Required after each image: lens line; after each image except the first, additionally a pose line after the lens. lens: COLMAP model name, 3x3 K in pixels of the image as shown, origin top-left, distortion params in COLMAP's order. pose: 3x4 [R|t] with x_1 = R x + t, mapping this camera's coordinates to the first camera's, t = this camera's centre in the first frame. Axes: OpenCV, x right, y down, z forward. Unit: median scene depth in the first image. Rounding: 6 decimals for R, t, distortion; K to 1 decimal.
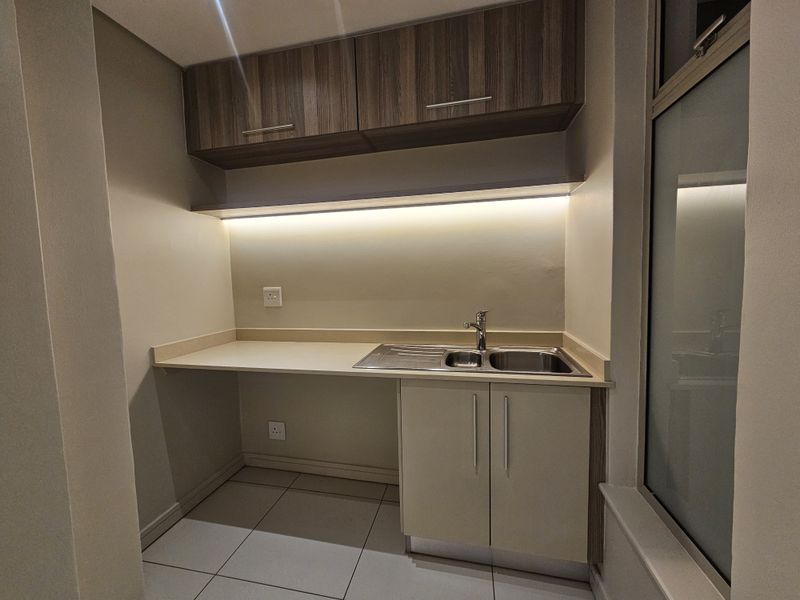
lens RADIAL K [[326.6, 0, 403.3], [0, 326.6, 296.6], [0, 0, 1]] dist [-0.004522, 0.000060]
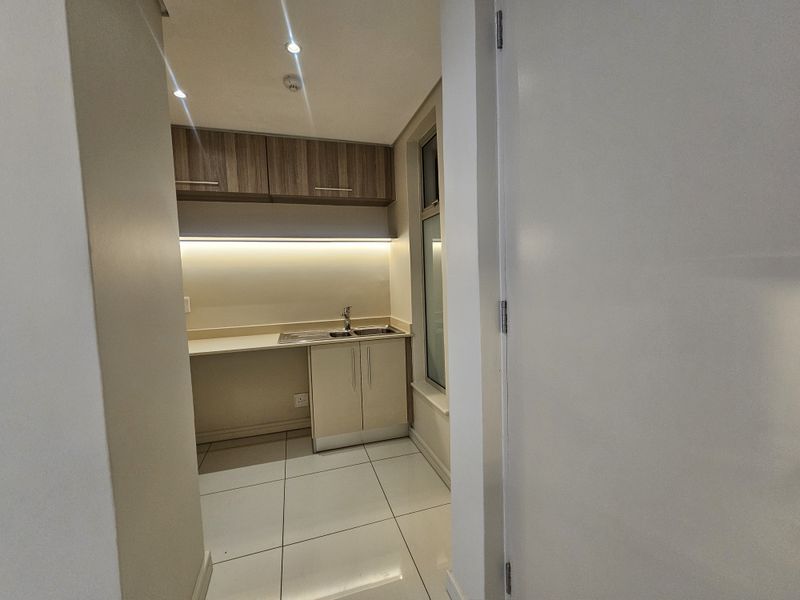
lens RADIAL K [[326.6, 0, 397.7], [0, 326.6, 300.5], [0, 0, 1]] dist [-0.004522, 0.000060]
pose [[0.868687, -0.037275, 0.493957, -0.424308], [0.046239, 0.998913, -0.005937, 0.037793], [-0.493199, 0.027997, 0.869466, -0.695481]]
